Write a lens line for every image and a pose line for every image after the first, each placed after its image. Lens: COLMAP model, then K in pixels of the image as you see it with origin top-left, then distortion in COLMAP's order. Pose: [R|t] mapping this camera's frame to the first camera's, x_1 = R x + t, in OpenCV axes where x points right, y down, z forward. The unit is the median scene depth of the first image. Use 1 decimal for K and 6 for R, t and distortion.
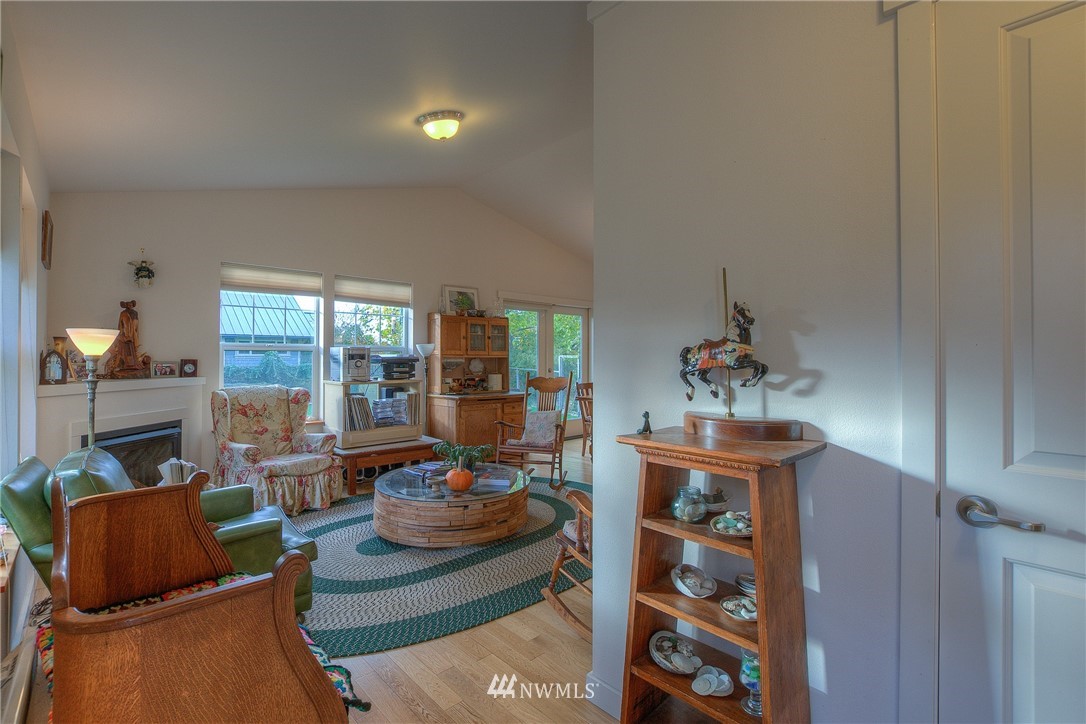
lens RADIAL K [[484.1, 0, 544.2], [0, 484.1, 355.3], [0, 0, 1]] dist [-0.024035, 0.002418]
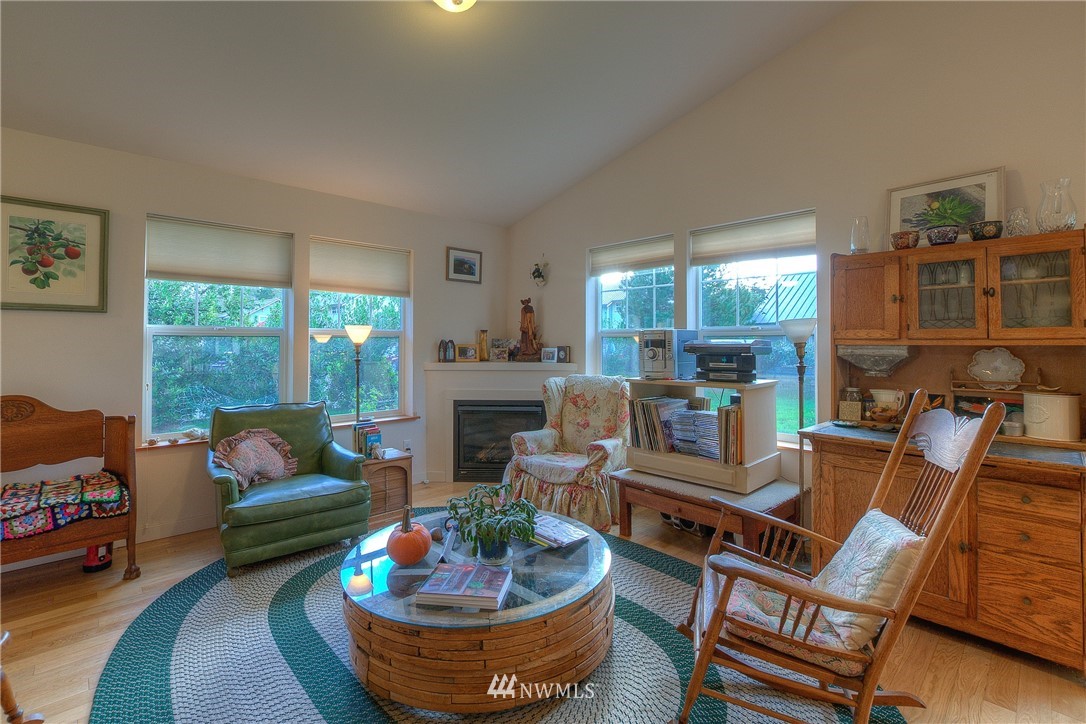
lens RADIAL K [[484.1, 0, 538.9], [0, 484.1, 332.4], [0, 0, 1]] dist [-0.024035, 0.002418]
pose [[0.006576, -0.023078, -0.999712, 0.334635], [0.003684, 0.999727, -0.023054, 0.002298], [0.999972, -0.003531, 0.006659, 0.884015]]
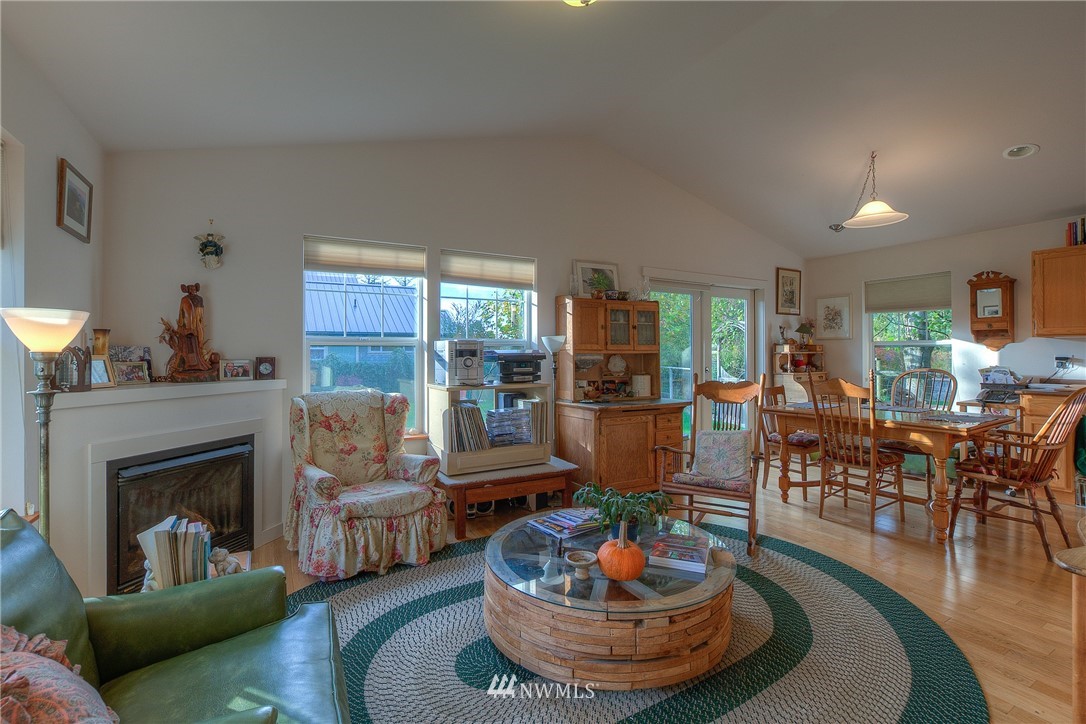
lens RADIAL K [[484.1, 0, 545.9], [0, 484.1, 354.8], [0, 0, 1]] dist [-0.024035, 0.002418]
pose [[0.972126, -0.003081, -0.234438, -0.096352], [0.004750, 0.999967, 0.006555, 0.001513], [0.234410, -0.007486, 0.972109, 0.313257]]
